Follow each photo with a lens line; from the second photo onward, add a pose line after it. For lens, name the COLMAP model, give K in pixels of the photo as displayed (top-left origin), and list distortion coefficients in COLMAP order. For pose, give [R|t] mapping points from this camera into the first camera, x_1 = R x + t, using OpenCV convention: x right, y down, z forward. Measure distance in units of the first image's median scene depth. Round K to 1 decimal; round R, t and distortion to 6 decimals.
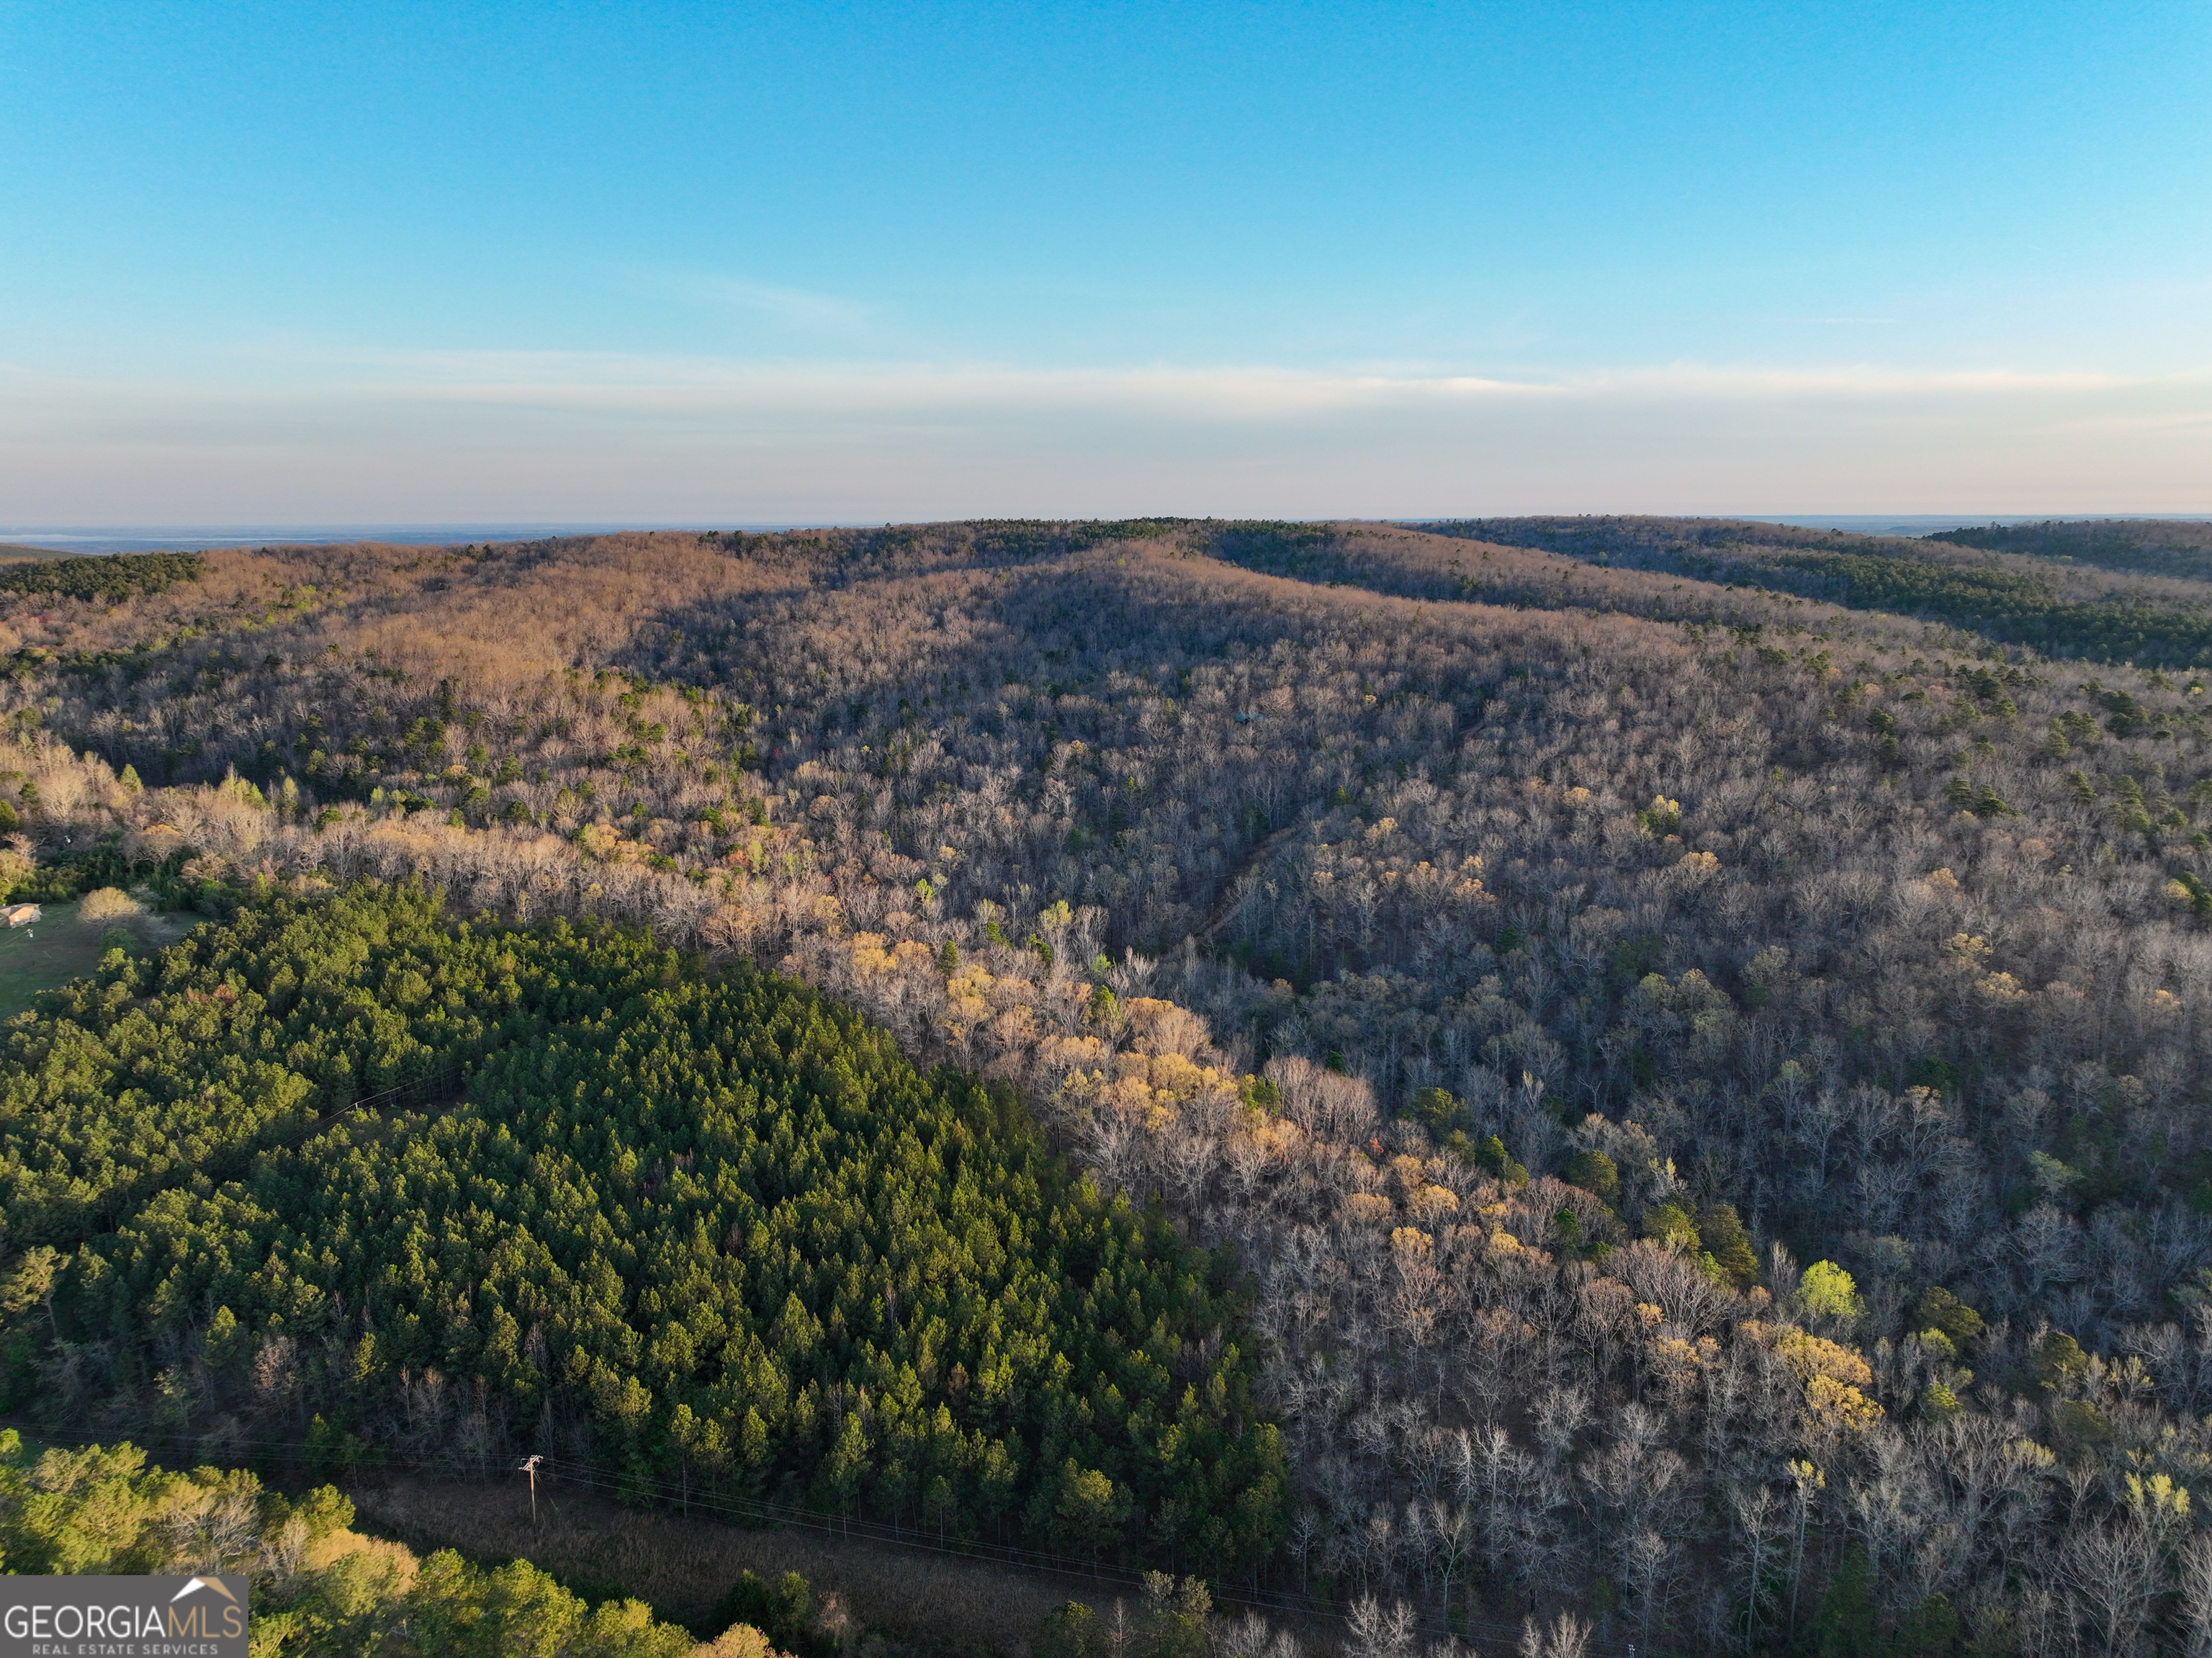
lens RADIAL K [[1554.2, 0, 1106.0], [0, 1554.2, 829.0], [0, 0, 1]] dist [0.005169, 0.008727]
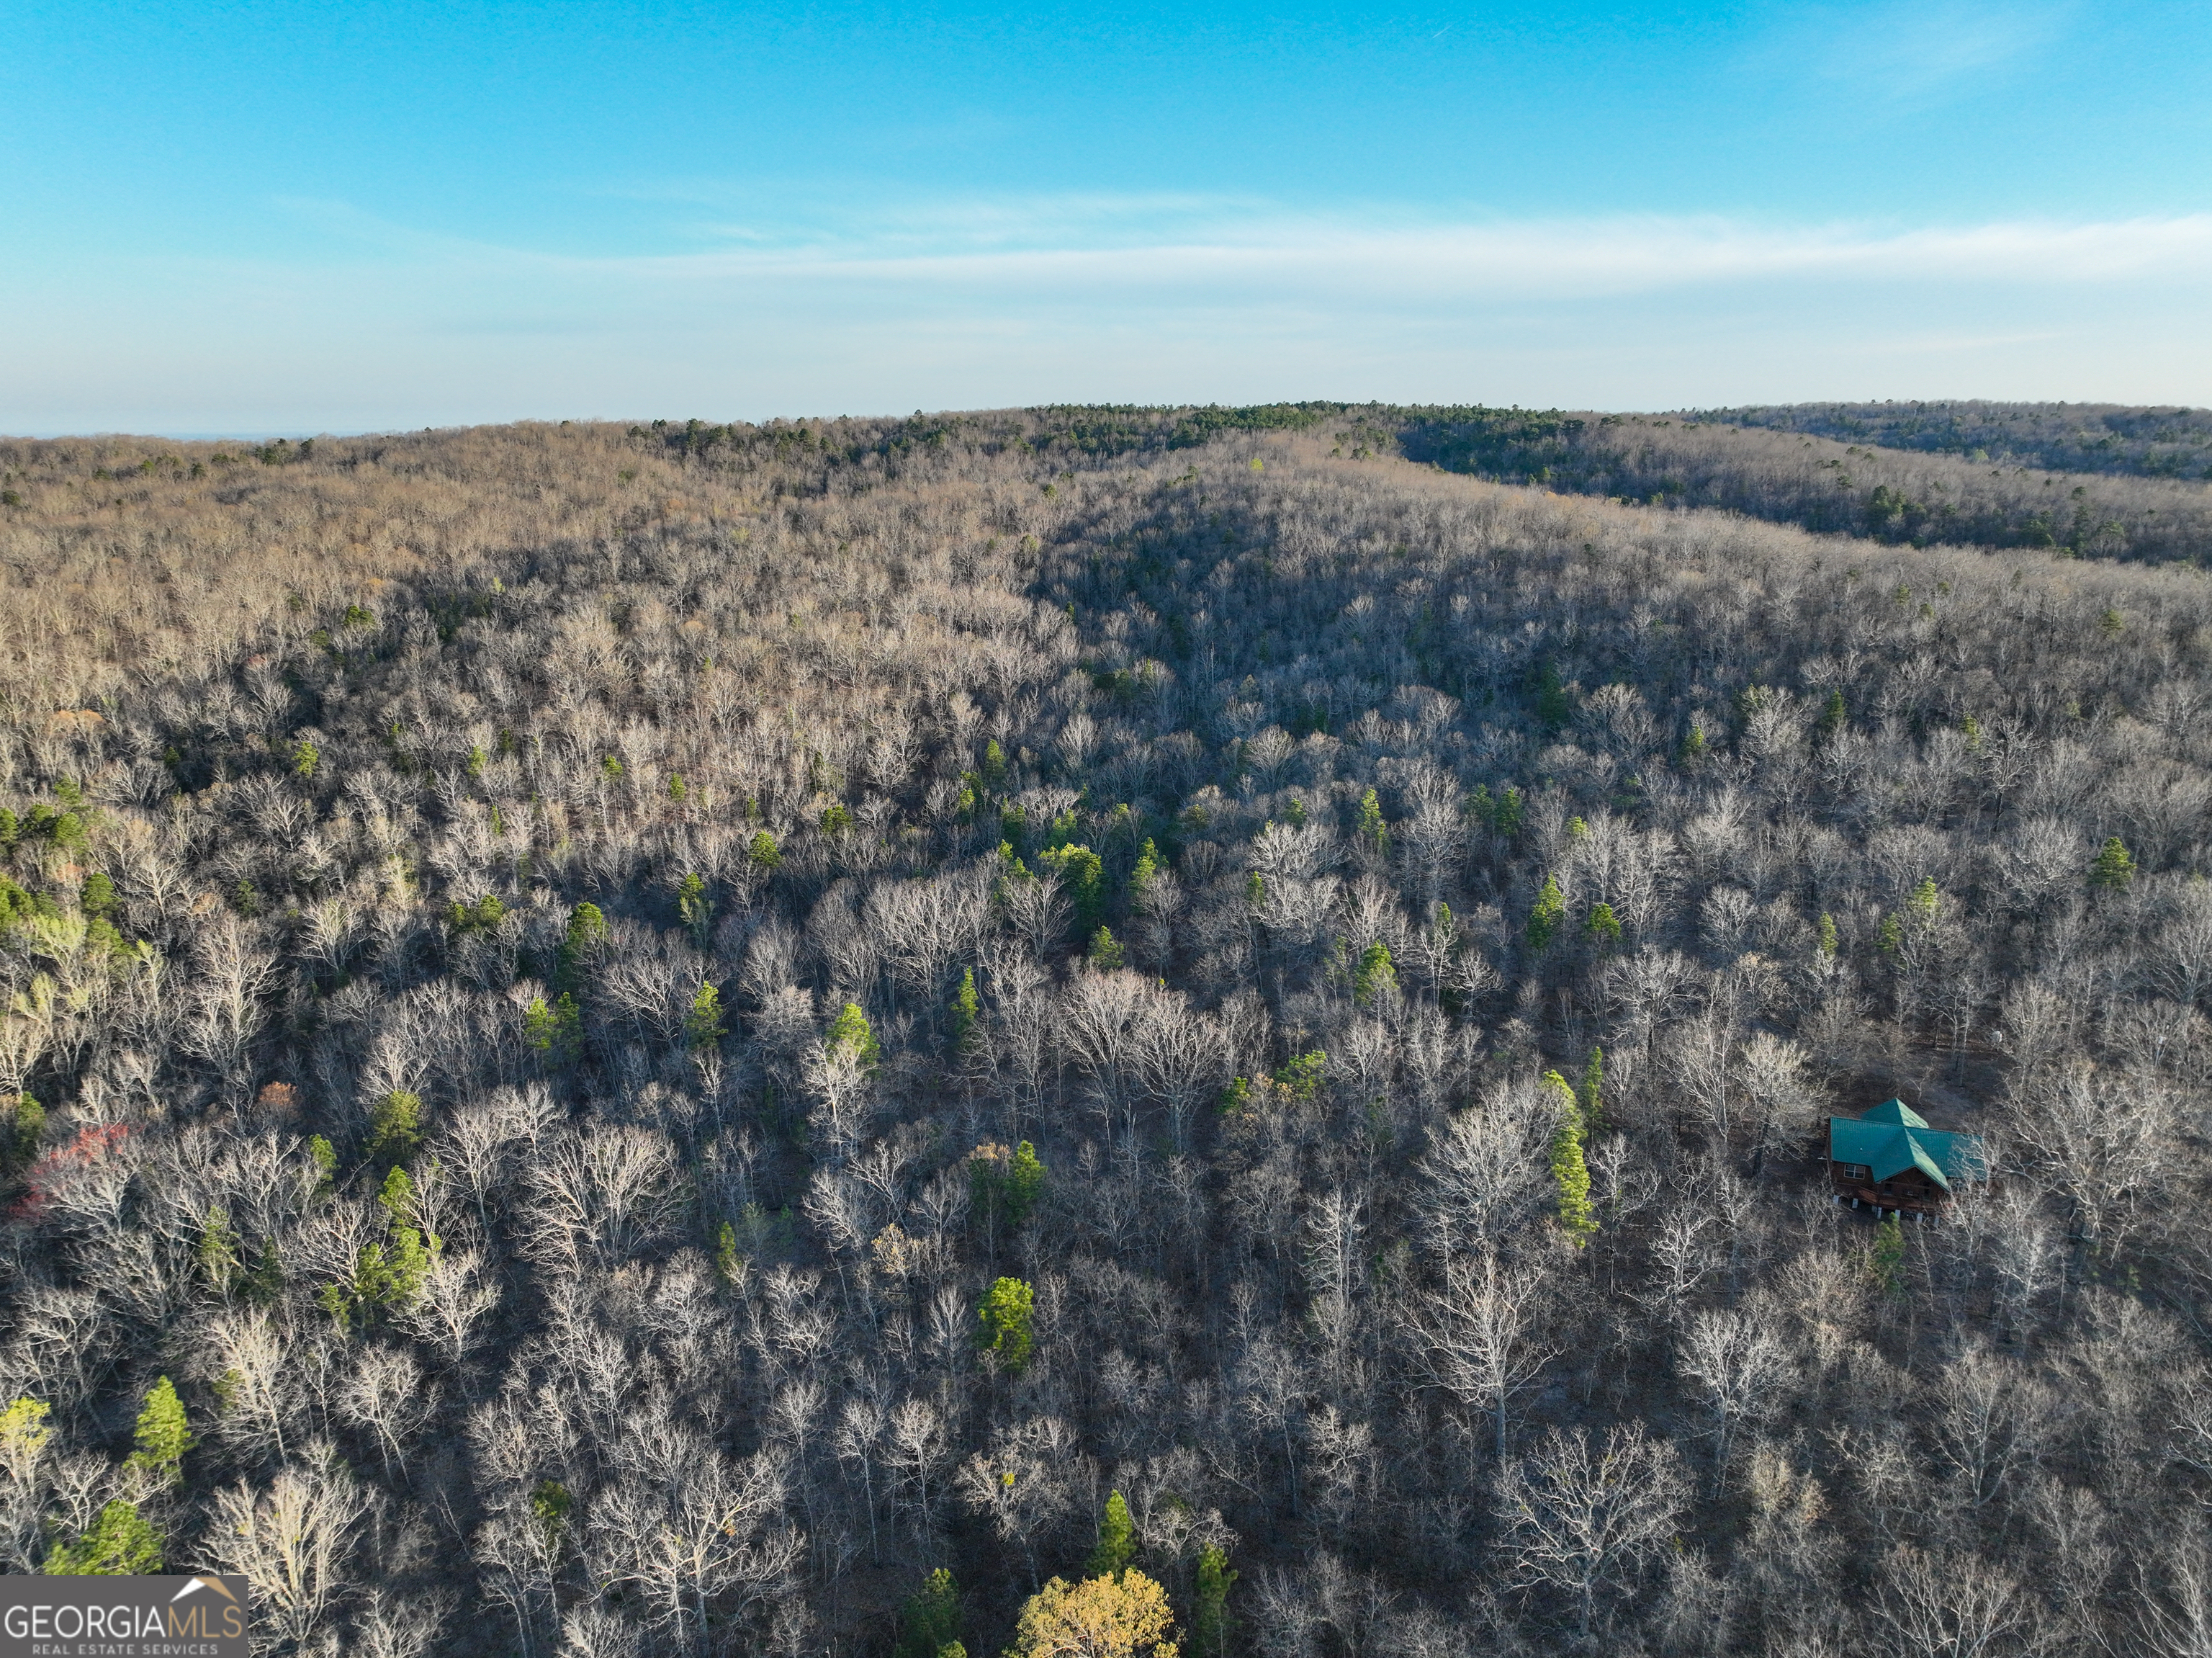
lens RADIAL K [[1557.0, 0, 1106.0], [0, 1557.0, 829.0], [0, 0, 1]] dist [0.002289, 0.002263]
pose [[0.997351, 0.015641, -0.071037, -0.002198], [-0.011404, 0.998154, 0.059659, -0.053954], [0.071839, -0.058691, 0.995688, 0.313109]]
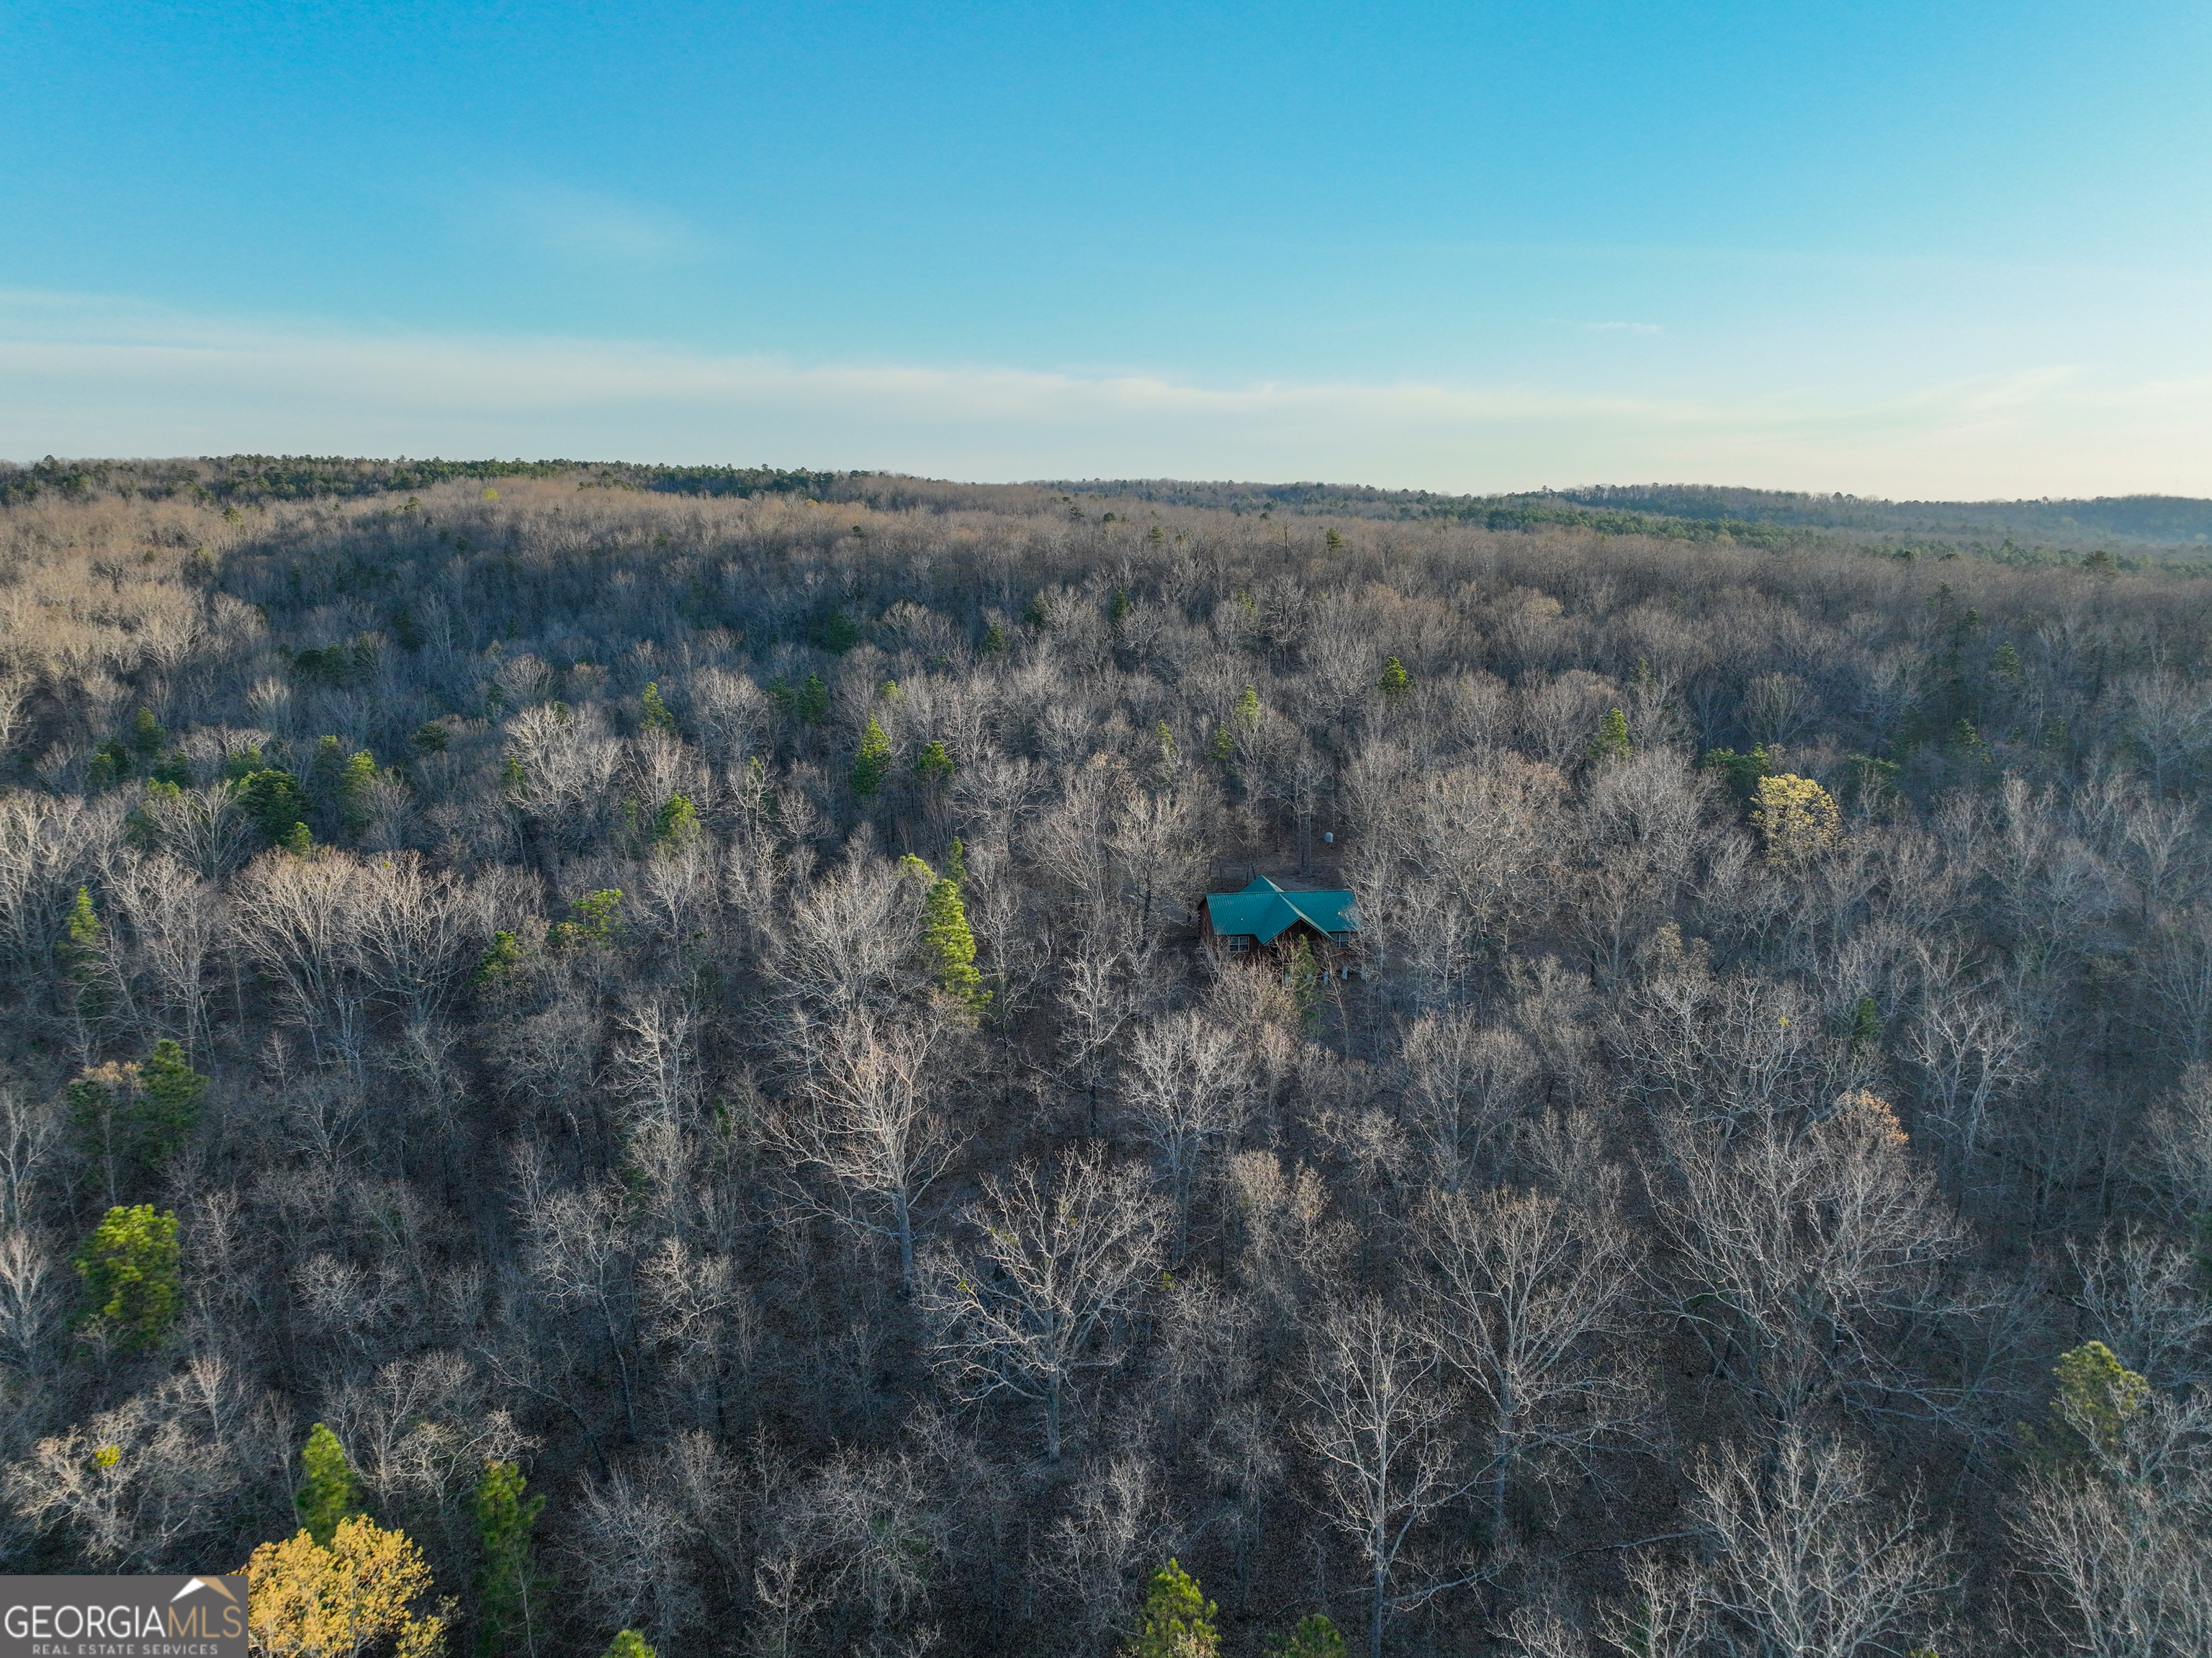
lens RADIAL K [[1554.2, 0, 1106.0], [0, 1554.2, 829.0], [0, 0, 1]] dist [0.005169, 0.008727]
pose [[0.925527, -0.073871, 0.371407, -0.001093], [0.075367, 0.997100, 0.010508, -0.035610], [-0.371106, 0.018267, 0.928411, 0.333155]]
